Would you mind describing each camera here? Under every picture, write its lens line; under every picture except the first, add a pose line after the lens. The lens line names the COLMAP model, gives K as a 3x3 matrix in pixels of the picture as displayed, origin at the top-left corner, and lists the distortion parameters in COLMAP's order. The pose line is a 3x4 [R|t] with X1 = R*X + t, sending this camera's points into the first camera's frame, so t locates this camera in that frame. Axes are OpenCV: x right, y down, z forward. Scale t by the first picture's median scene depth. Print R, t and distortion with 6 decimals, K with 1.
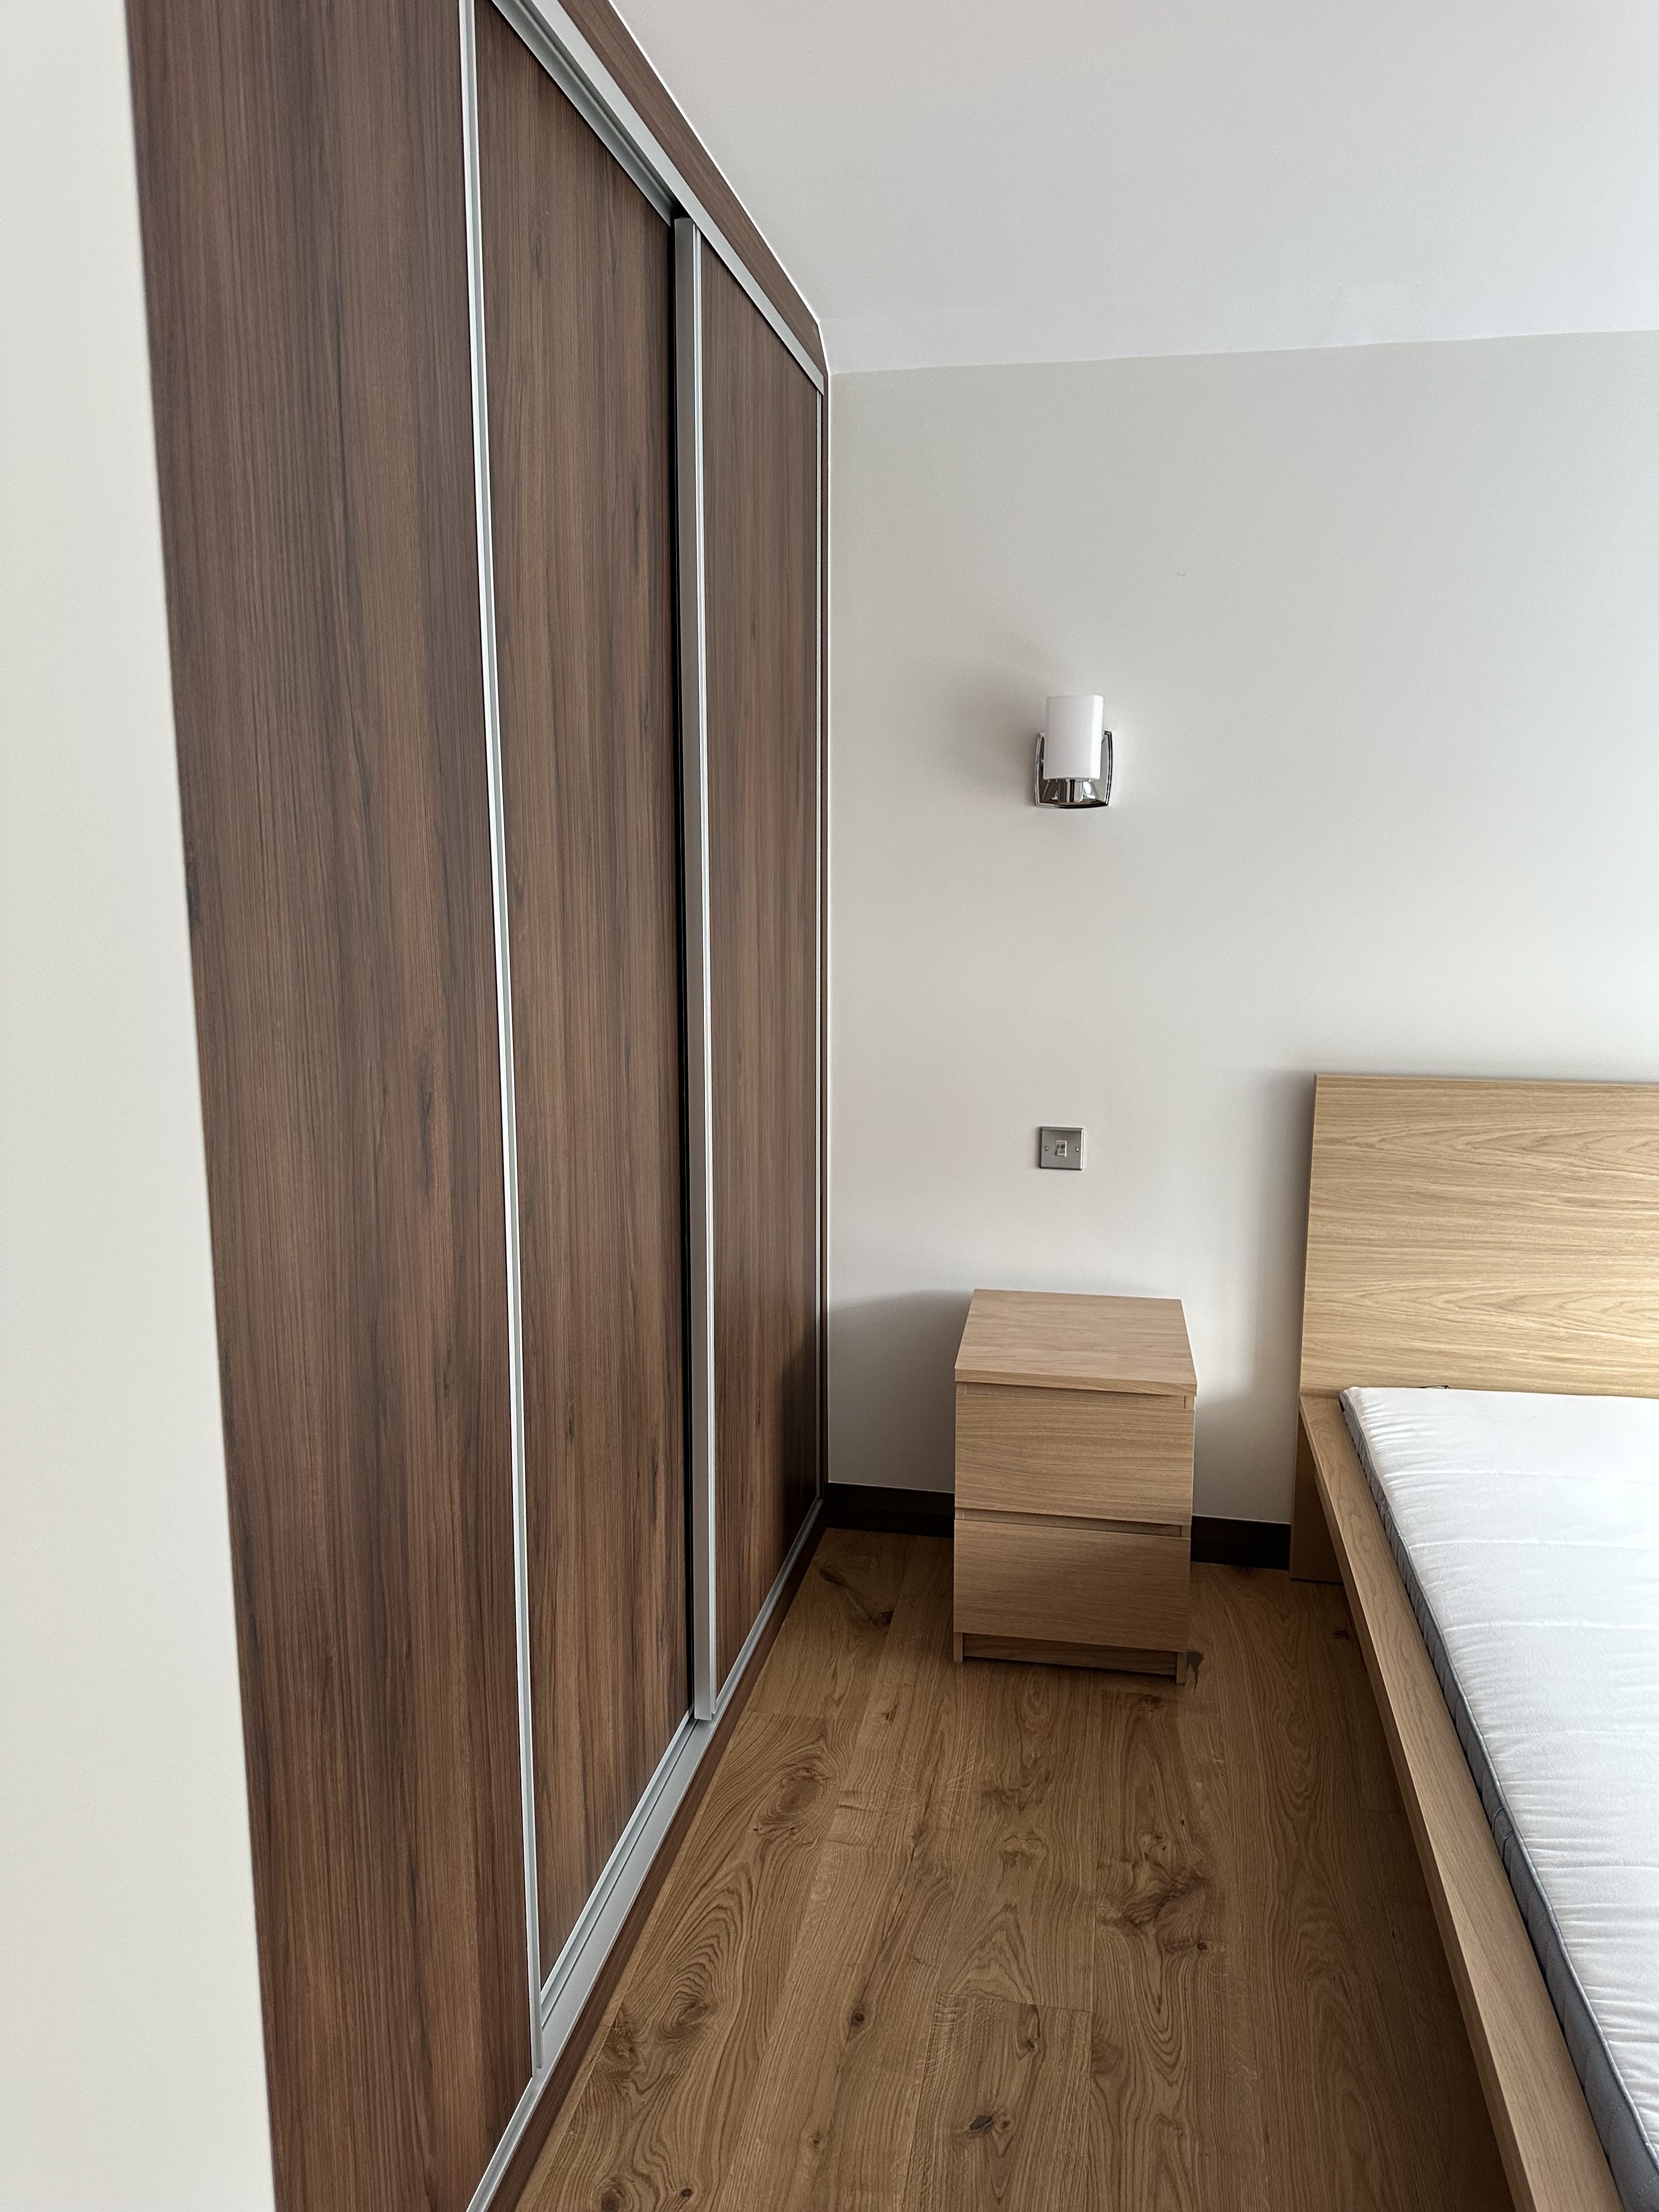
lens RADIAL K [[1589.4, 0, 844.0], [0, 1589.4, 1092.4], [0, 0, 1]] dist [0.036123, -0.045361]
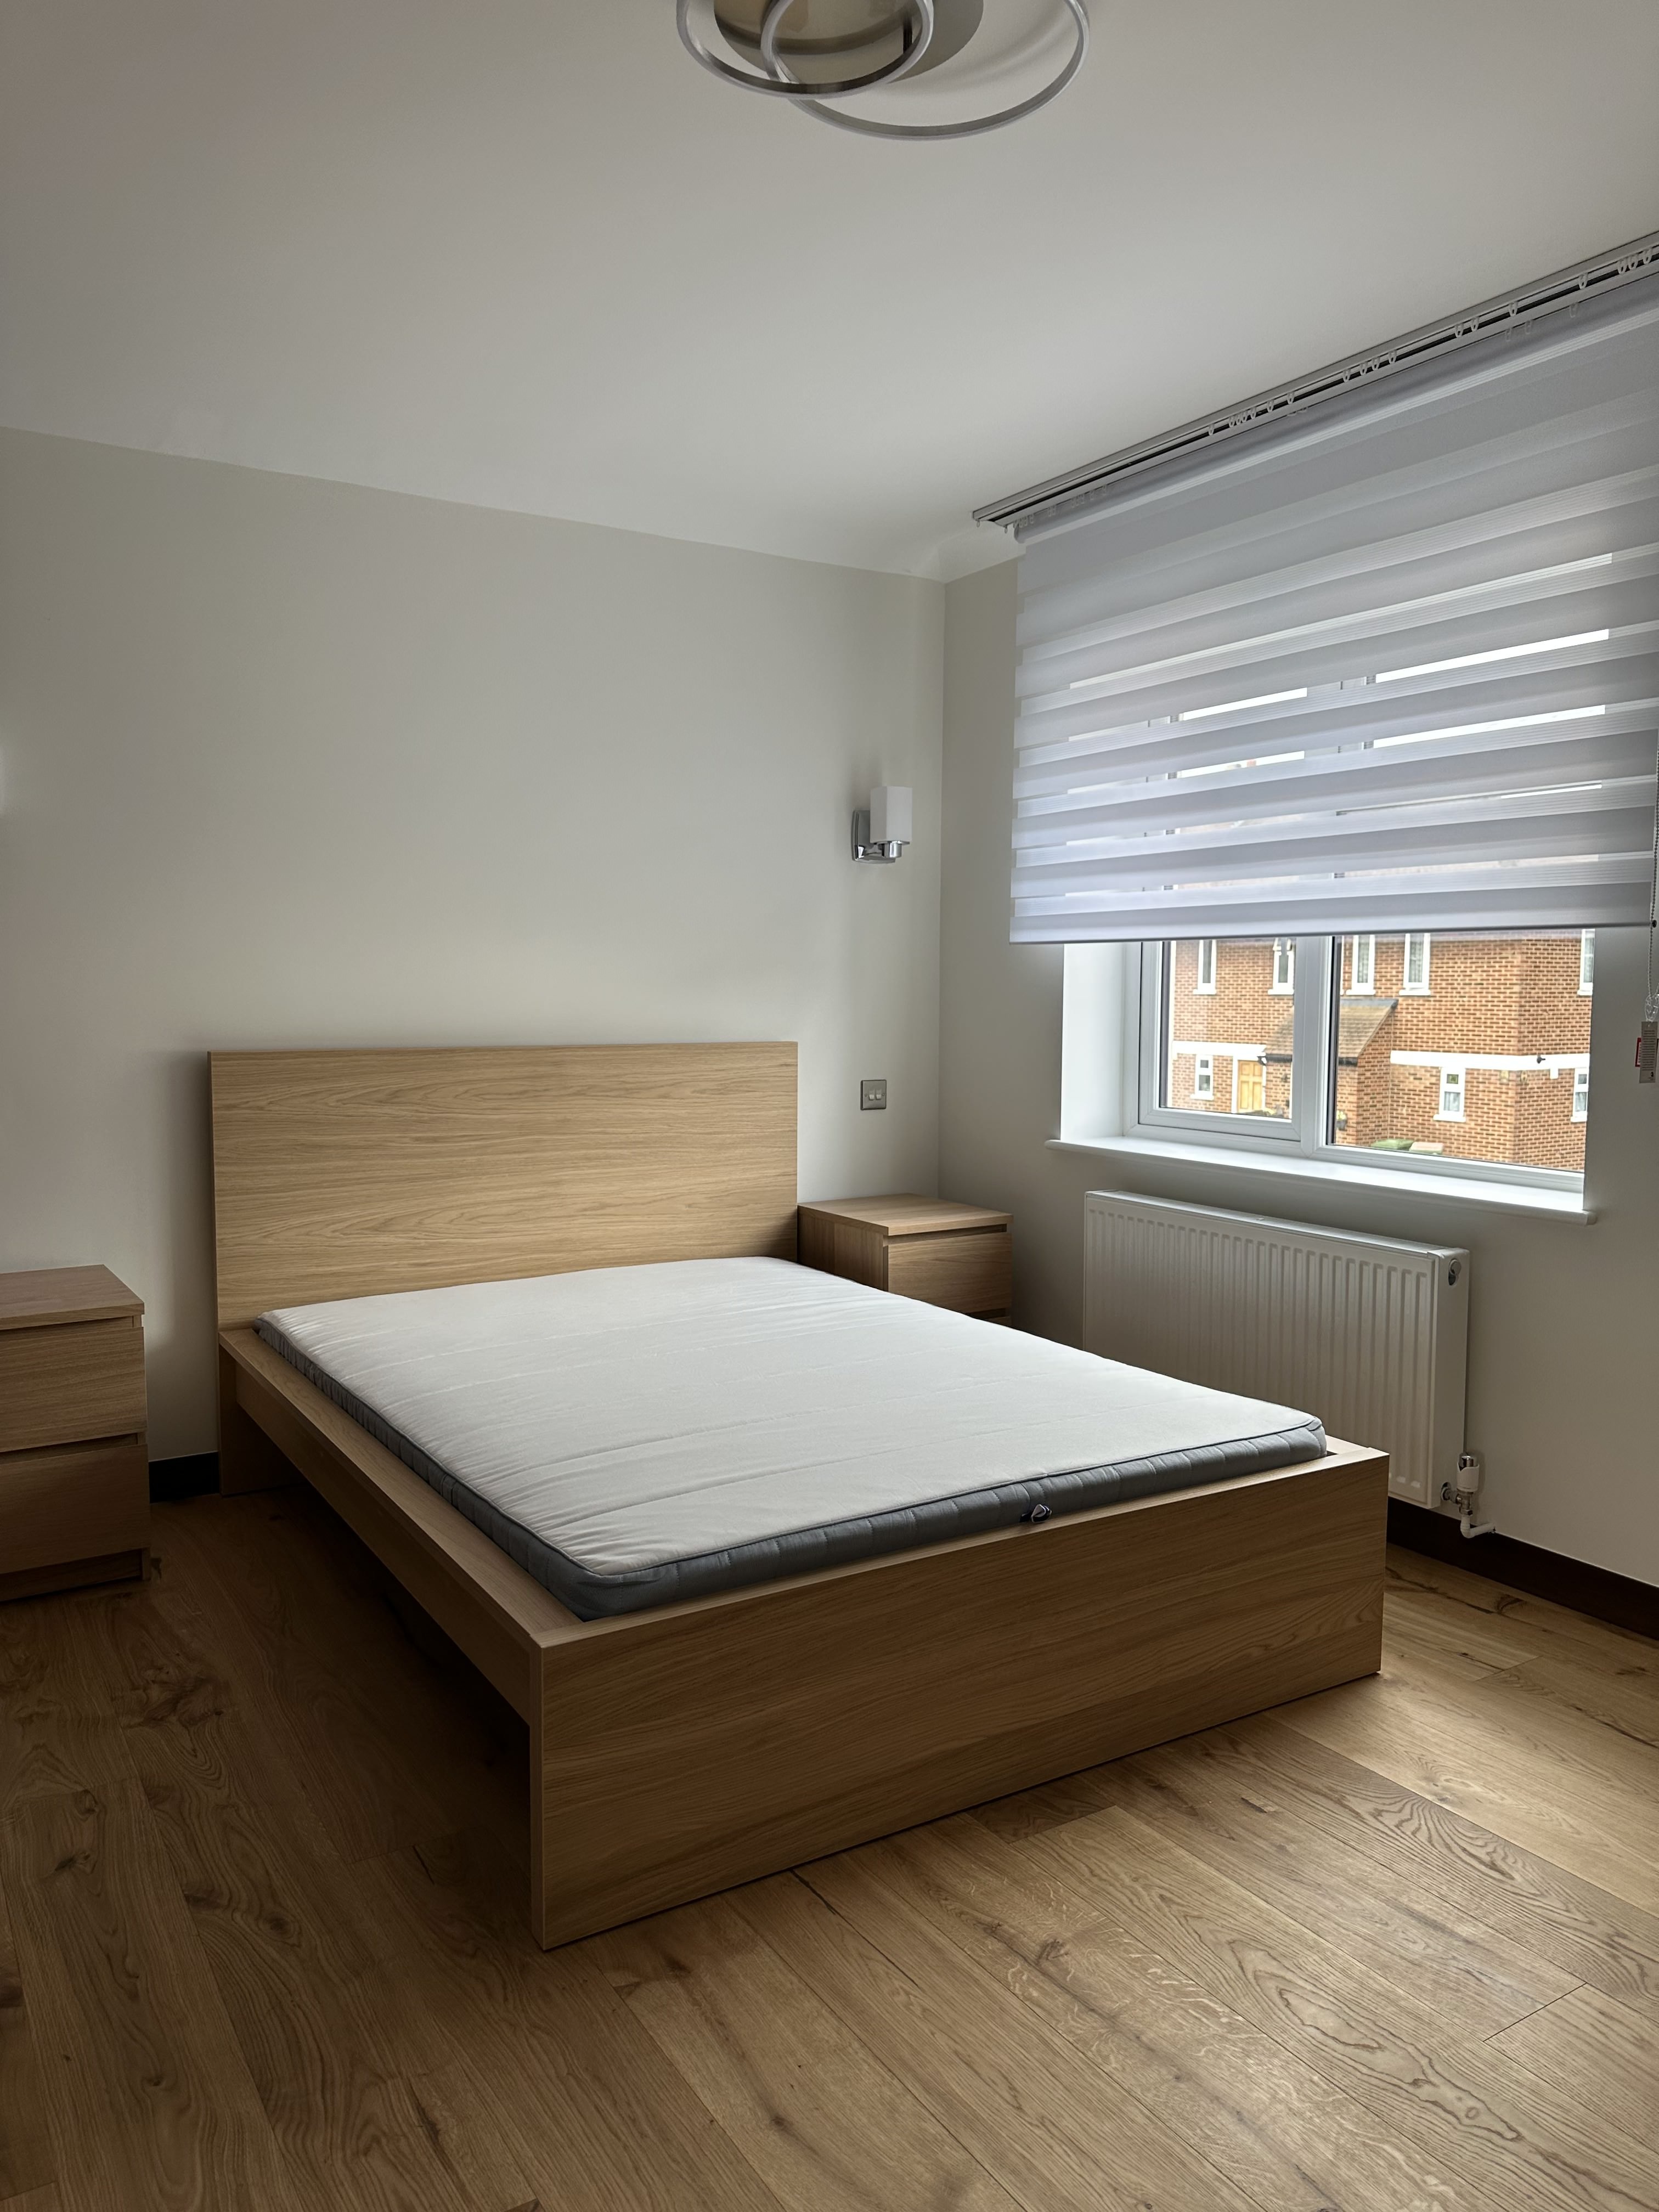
lens RADIAL K [[1589.4, 0, 820.6], [0, 1589.4, 1096.3], [0, 0, 1]] dist [0.036123, -0.045361]
pose [[0.751069, -0.057108, 0.657749, -0.144121], [0.109464, 0.993235, -0.038758, 0.118260], [-0.651086, 0.101110, 0.752239, -0.179341]]
